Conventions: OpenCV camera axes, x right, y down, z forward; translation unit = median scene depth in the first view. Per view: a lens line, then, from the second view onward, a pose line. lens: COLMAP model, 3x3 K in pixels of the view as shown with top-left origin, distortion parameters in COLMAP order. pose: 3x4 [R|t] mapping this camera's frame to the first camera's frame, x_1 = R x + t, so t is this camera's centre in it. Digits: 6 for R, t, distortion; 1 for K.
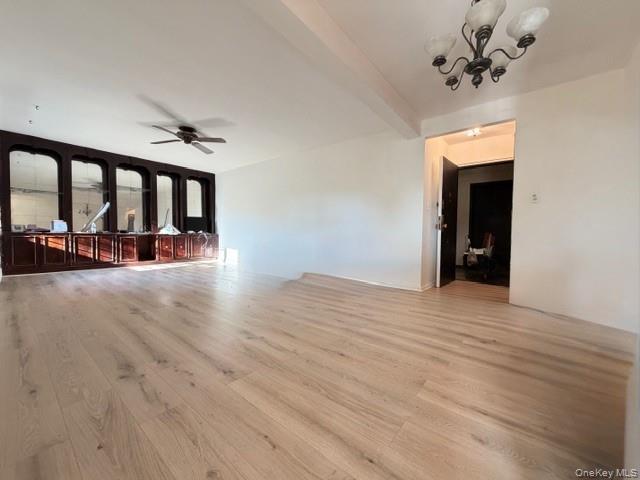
lens RADIAL K [[250.3, 0, 318.1], [0, 250.3, 241.2], [0, 0, 1]] dist [-0.000063, 0.000002]
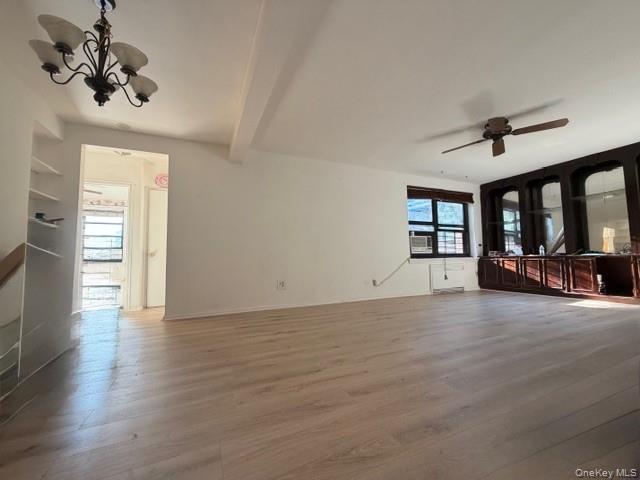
lens RADIAL K [[256.1, 0, 316.8], [0, 256.1, 239.3], [0, 0, 1]] dist [0.002299, 0.000354]
pose [[-0.454663, -0.071301, -0.887805, 0.367556], [-0.012379, 0.997200, -0.073747, -0.011744], [0.890577, -0.022540, -0.454273, 0.724887]]
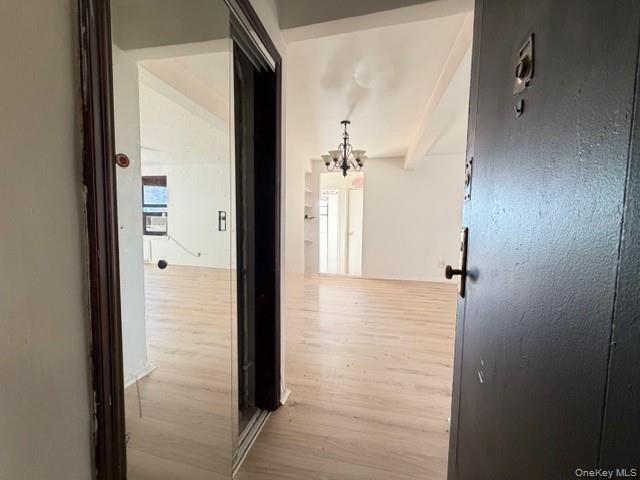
lens RADIAL K [[256.1, 0, 320.8], [0, 256.1, 241.0], [0, 0, 1]] dist [0.002299, 0.000354]
pose [[-0.890863, 0.001613, -0.454270, 0.583776], [-0.039570, 0.995917, 0.081136, -0.082590], [0.452546, 0.090257, -0.887161, 0.930921]]
